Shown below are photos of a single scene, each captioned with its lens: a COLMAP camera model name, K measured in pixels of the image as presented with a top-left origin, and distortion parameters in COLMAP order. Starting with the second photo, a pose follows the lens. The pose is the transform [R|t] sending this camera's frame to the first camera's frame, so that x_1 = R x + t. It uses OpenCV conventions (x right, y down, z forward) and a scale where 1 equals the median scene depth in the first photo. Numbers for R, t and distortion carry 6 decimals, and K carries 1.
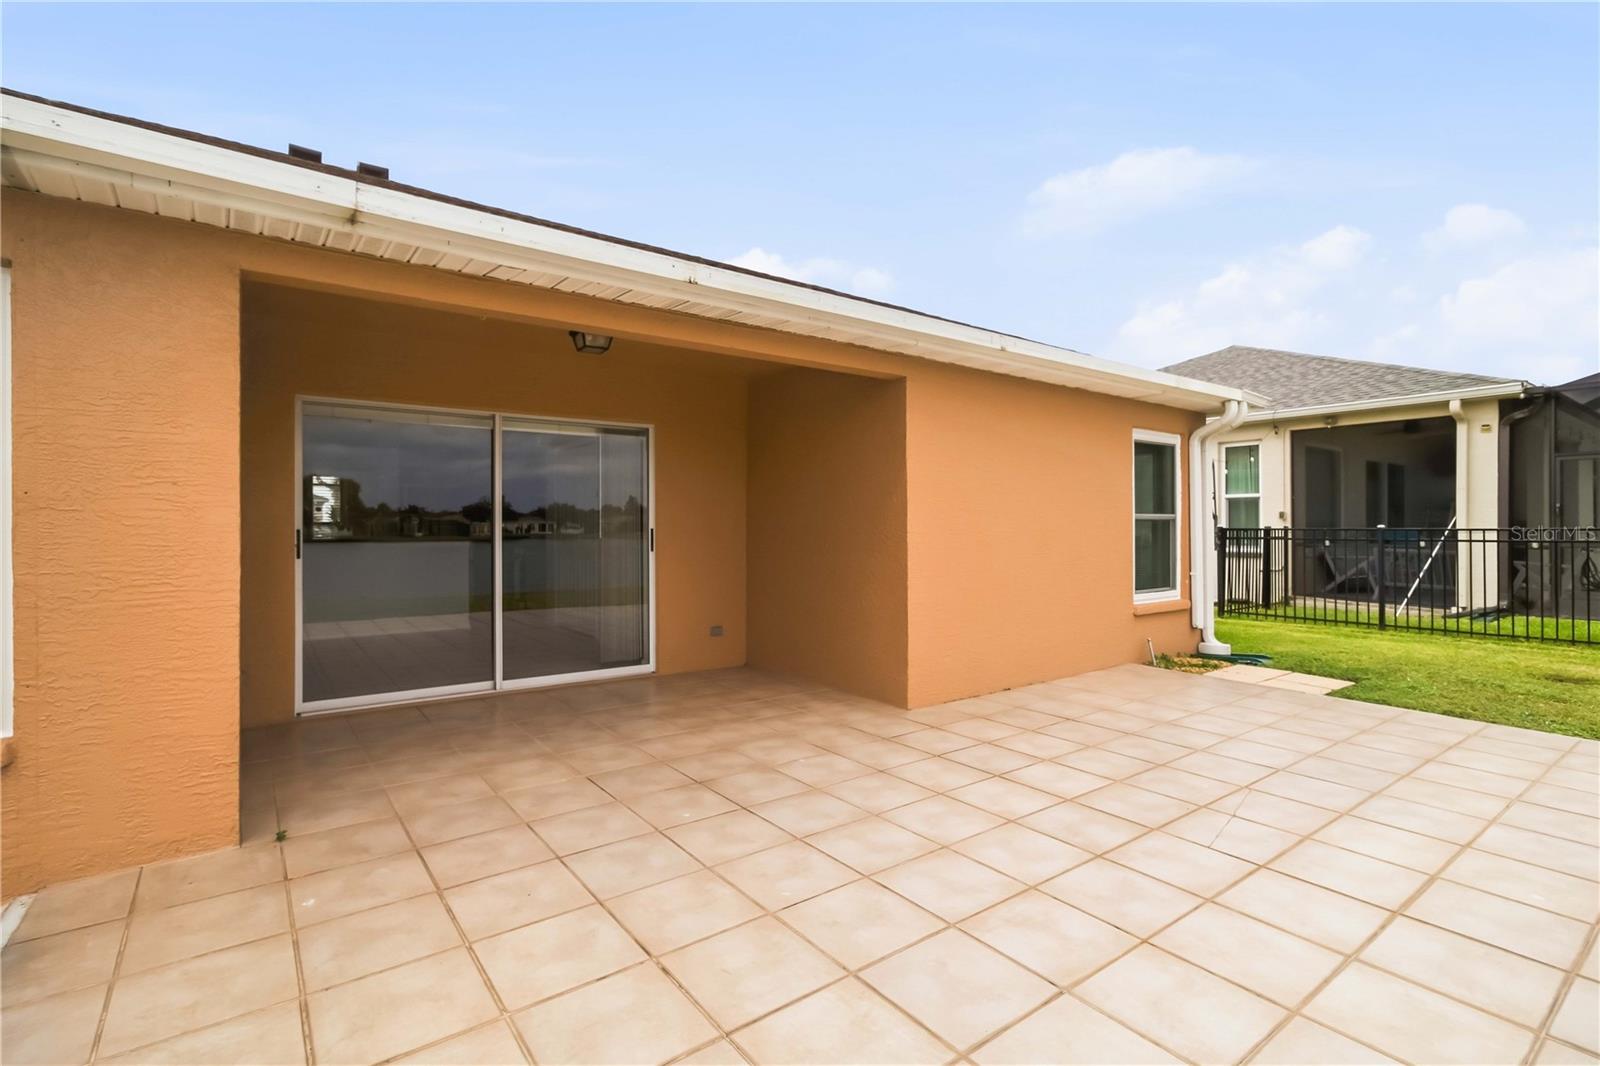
lens RADIAL K [[773.0, 0, 800.0], [0, 773.0, 533.0], [0, 0, 1]] dist [-0.001209, -0.000062]
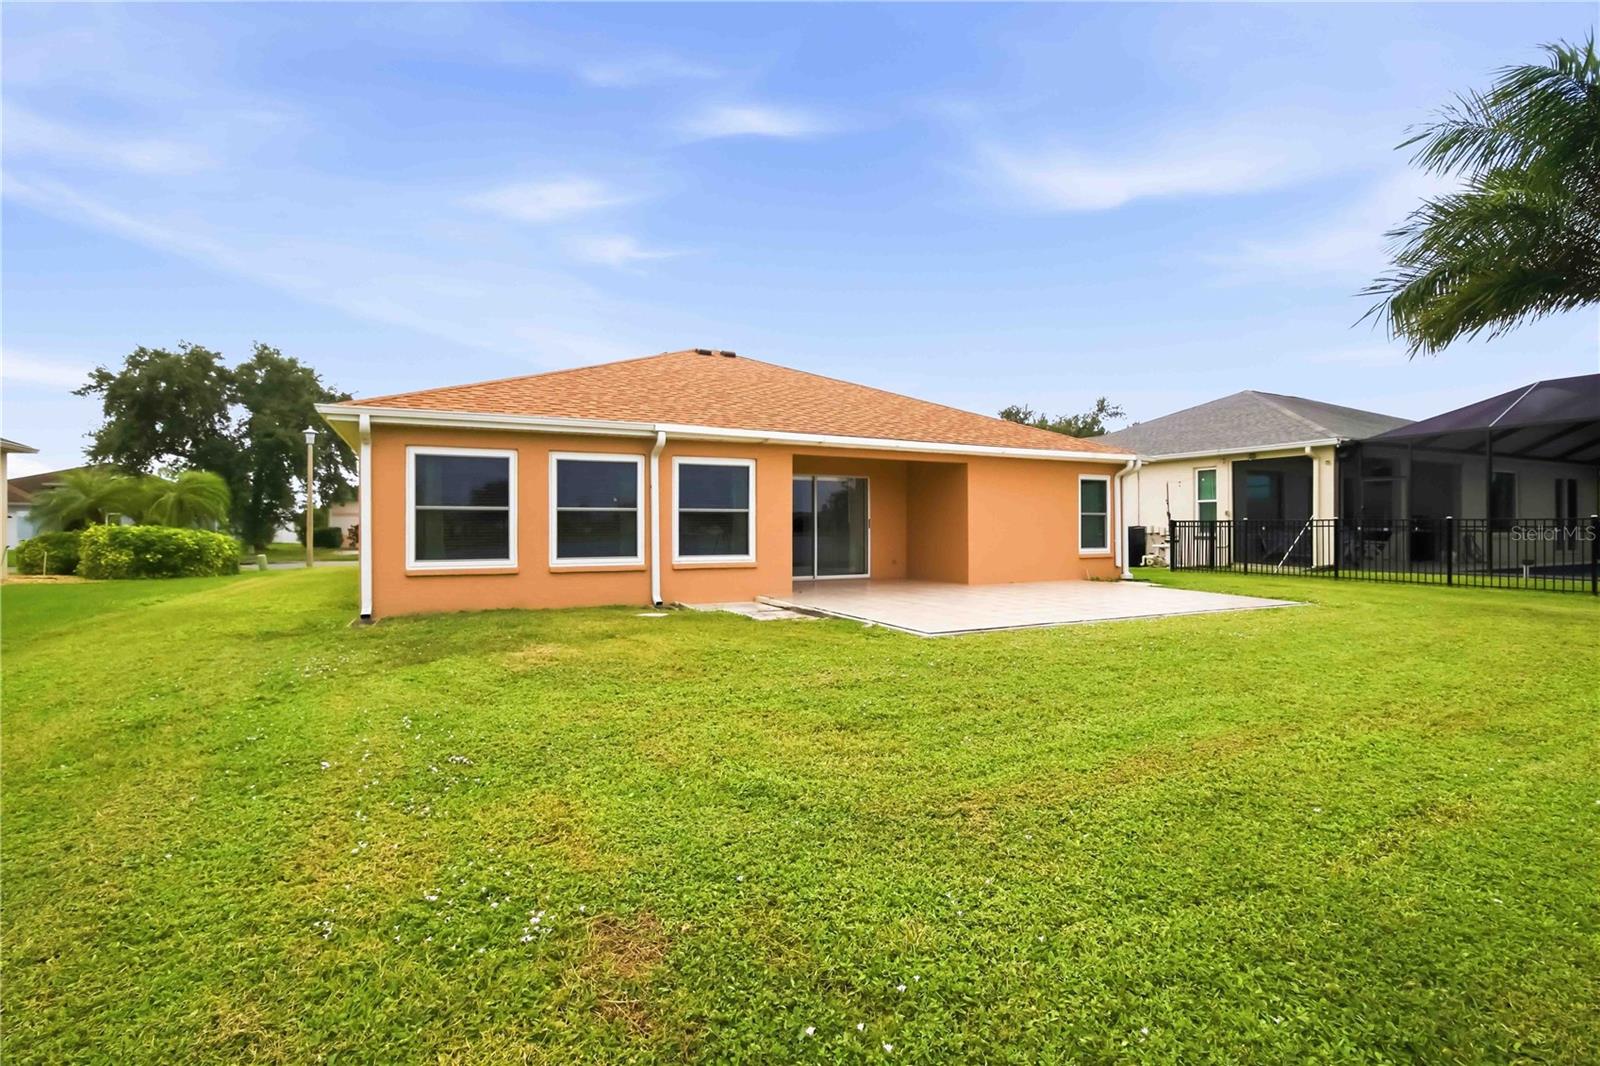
lens RADIAL K [[665.0, 0, 816.8], [0, 665.0, 528.0], [0, 0, 1]] dist [-0.000546, 0.000002]
pose [[0.985763, -0.000199, -0.168139, 0.001829], [-0.000383, 0.999994, -0.003427, 0.017741], [0.168139, 0.003443, 0.985757, -0.674608]]
